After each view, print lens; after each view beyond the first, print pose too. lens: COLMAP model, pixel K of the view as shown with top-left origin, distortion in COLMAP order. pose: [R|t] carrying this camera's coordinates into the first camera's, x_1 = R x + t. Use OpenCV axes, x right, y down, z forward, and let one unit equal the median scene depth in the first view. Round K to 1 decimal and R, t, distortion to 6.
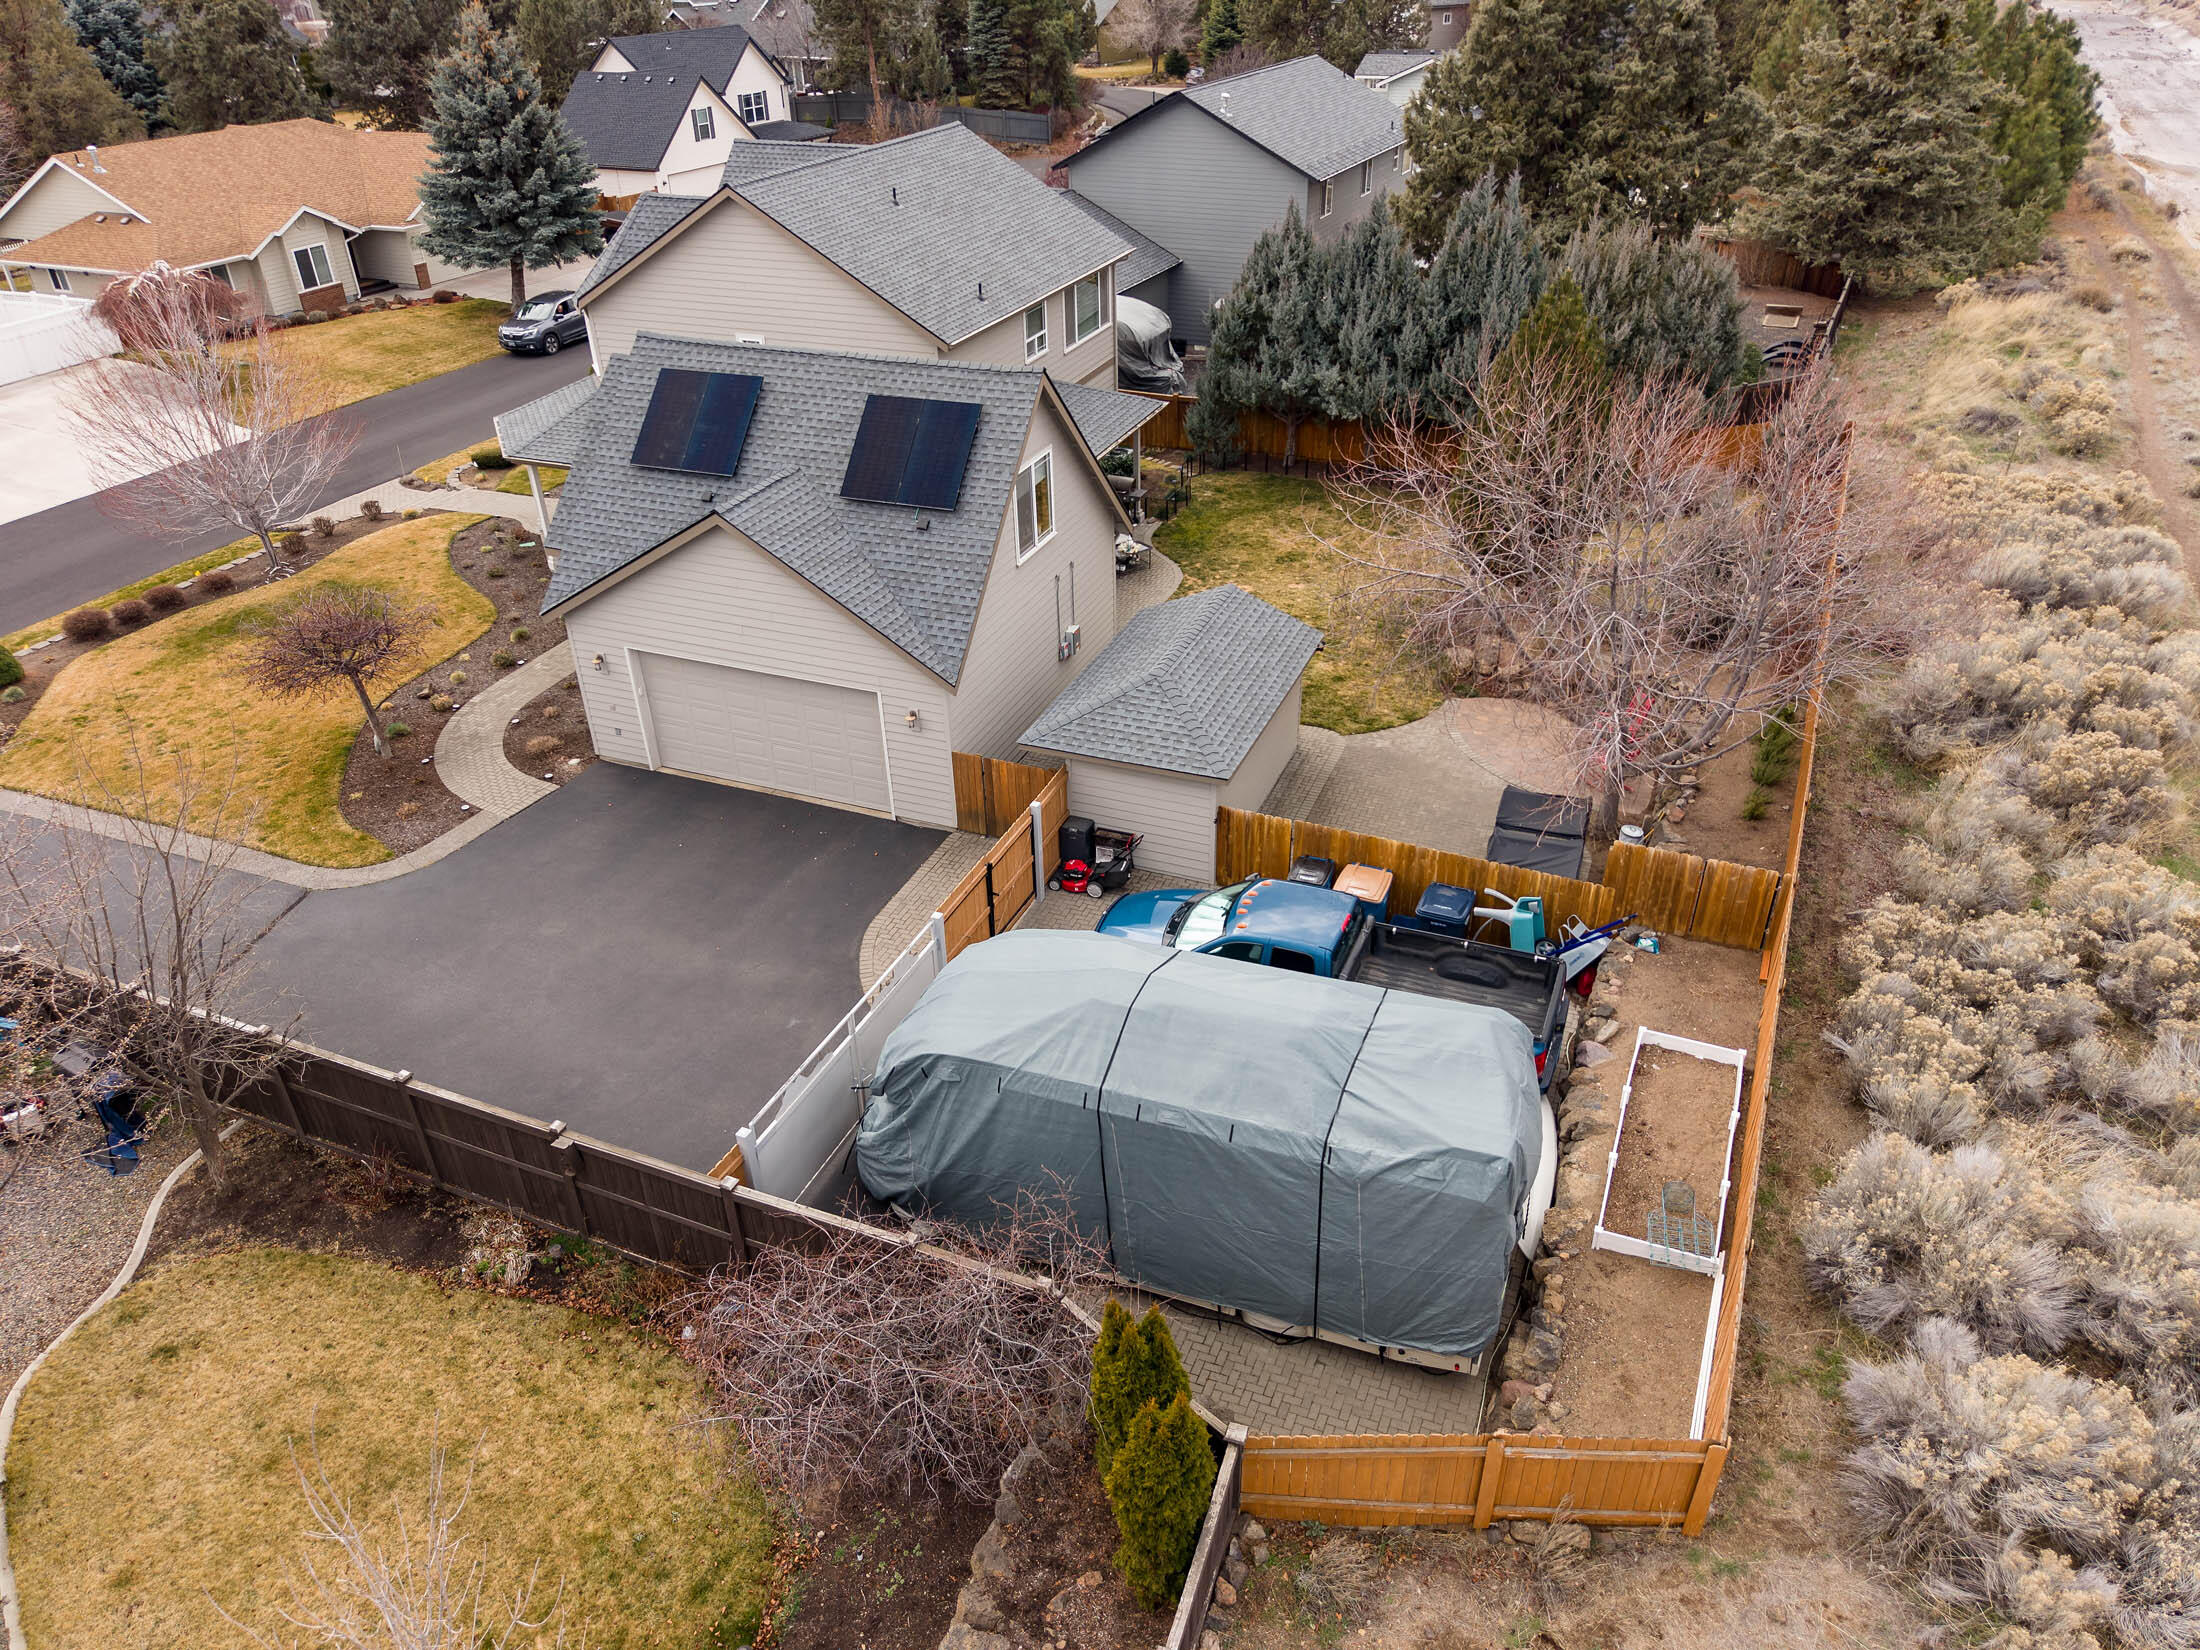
lens RADIAL K [[1471.7, 0, 1103.2], [0, 1471.7, 832.0], [0, 0, 1]] dist [0.020770, -0.019328]
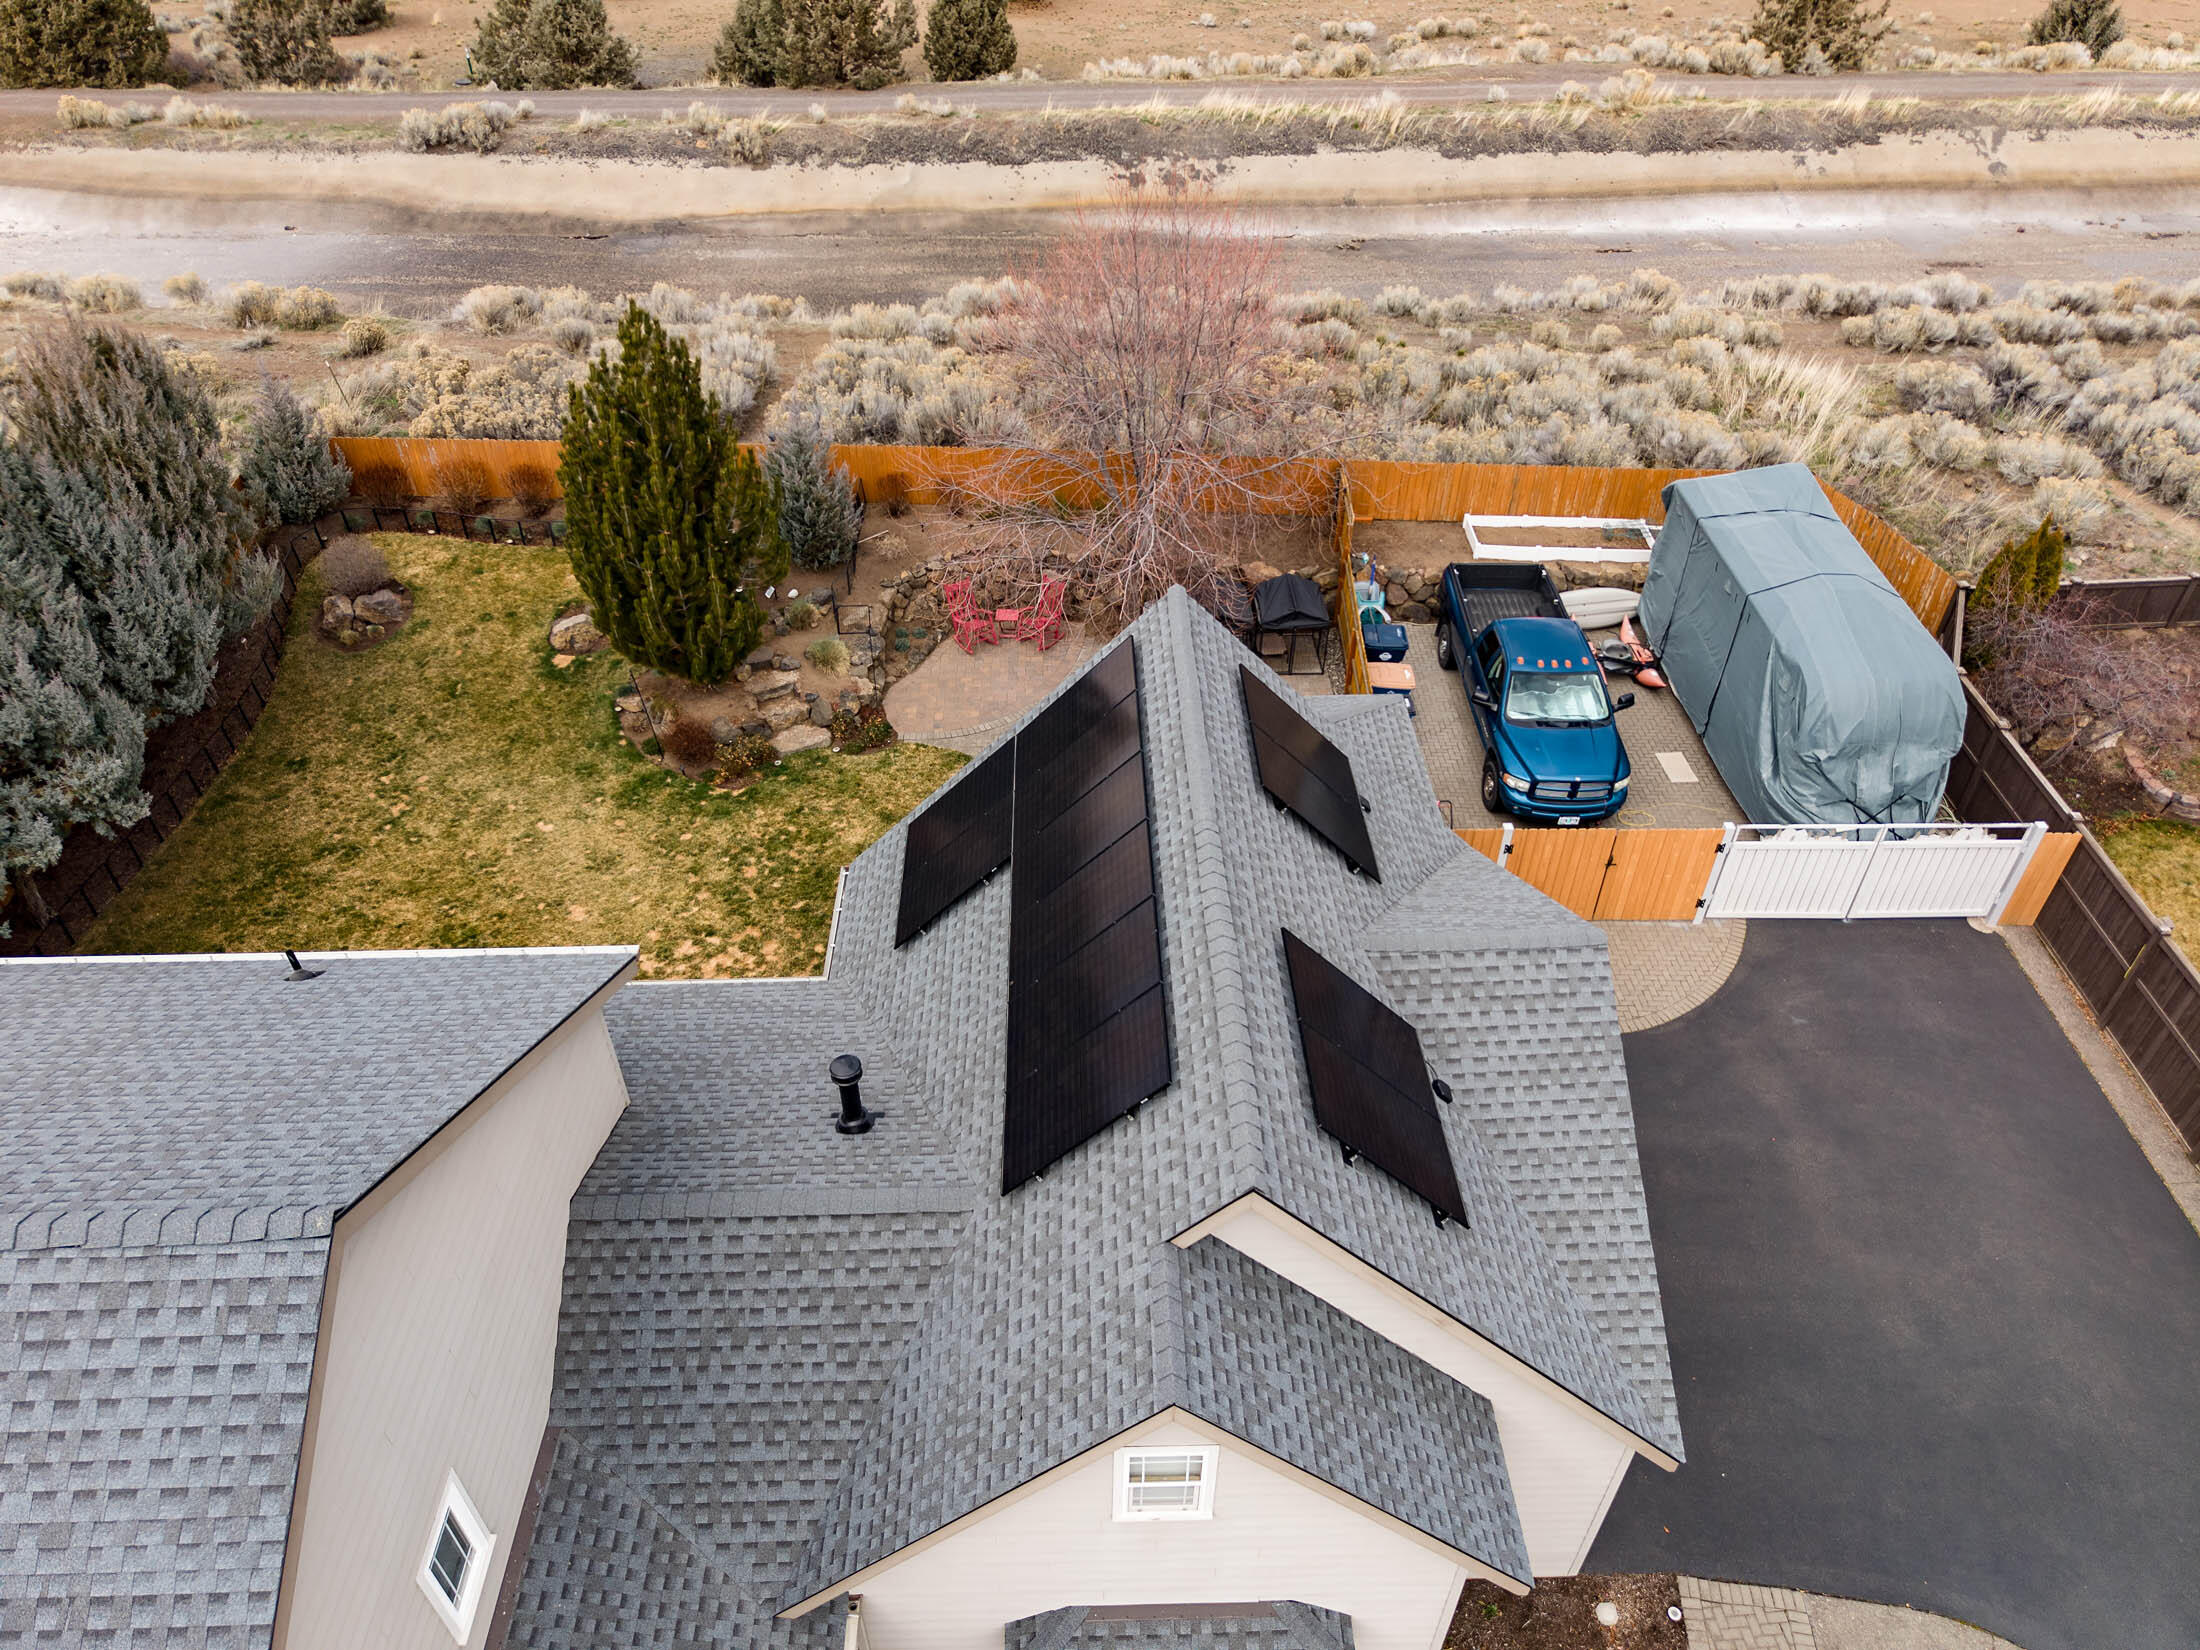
lens RADIAL K [[1471.7, 0, 1101.9], [0, 1471.7, 826.7], [0, 0, 1]] dist [0.020770, -0.019328]
pose [[-0.399423, -0.571525, 0.716813, -0.472704], [0.488027, 0.529344, 0.693992, -0.611360], [-0.776074, 0.627020, 0.067487, 0.868664]]
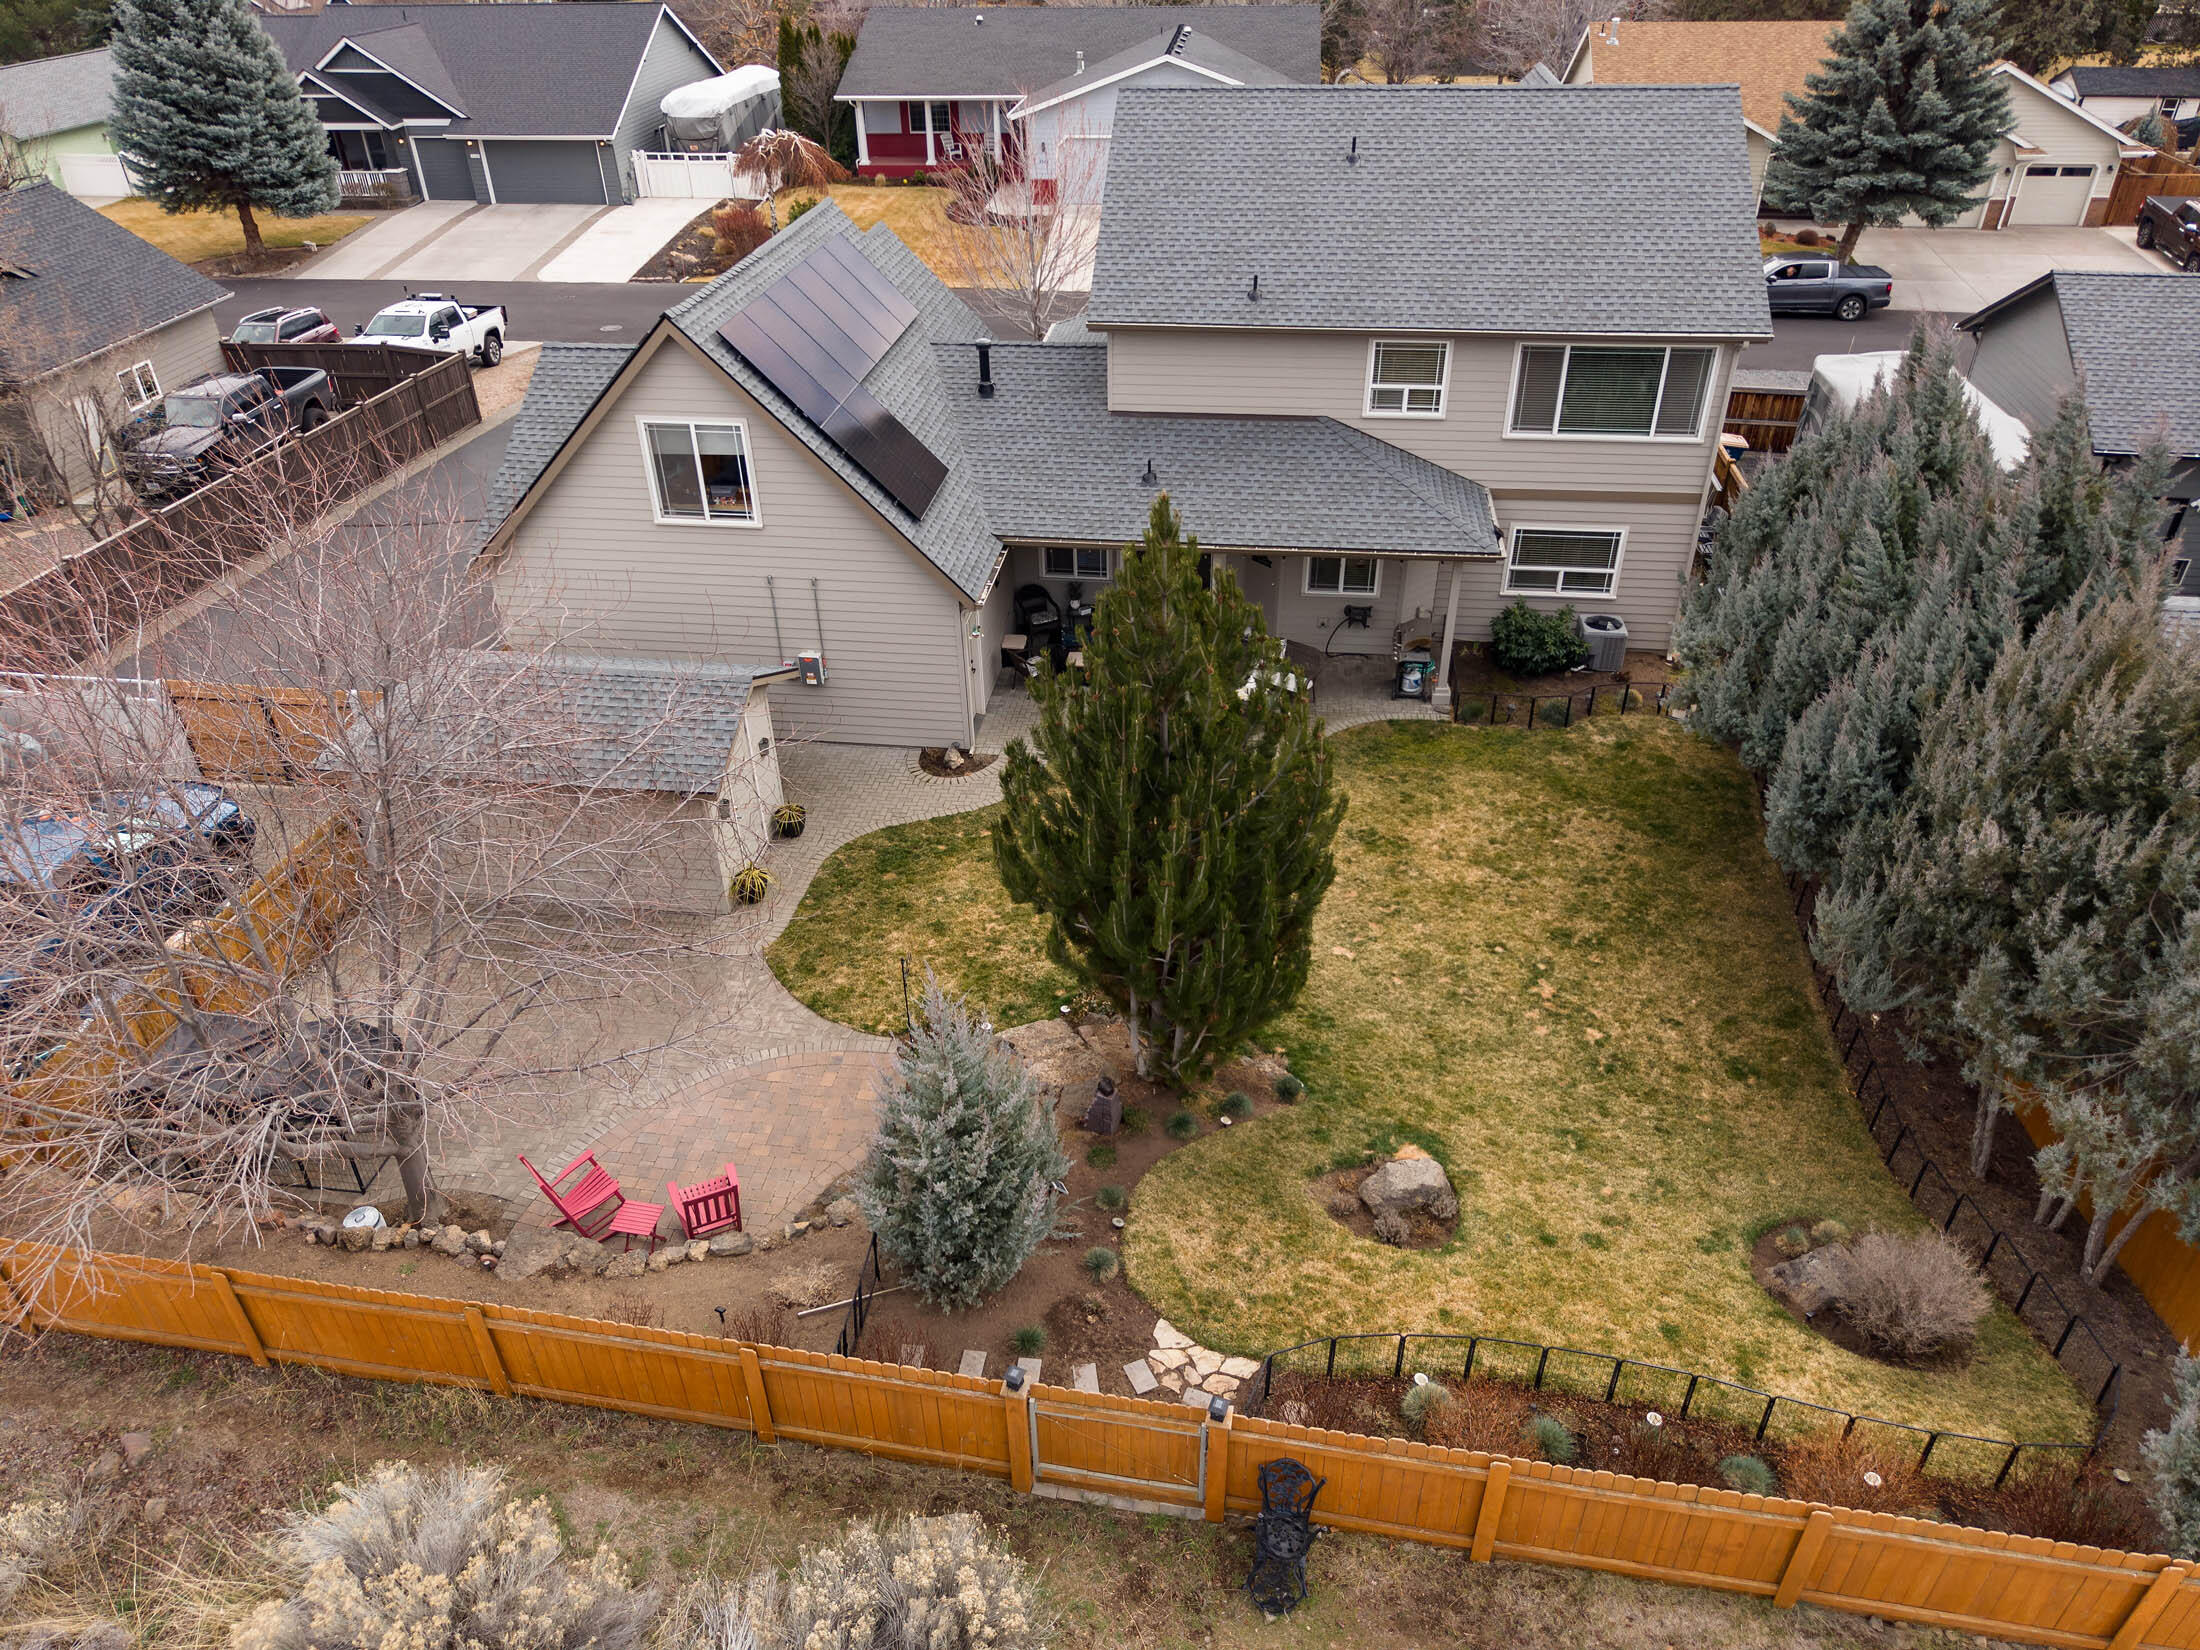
lens RADIAL K [[1471.7, 0, 1092.7], [0, 1471.7, 833.5], [0, 0, 1]] dist [0.020770, -0.019328]
pose [[0.253792, 0.548396, -0.796776, 0.695449], [-0.505086, 0.777655, 0.374355, -0.428637], [0.824911, 0.307432, 0.474349, 0.739811]]
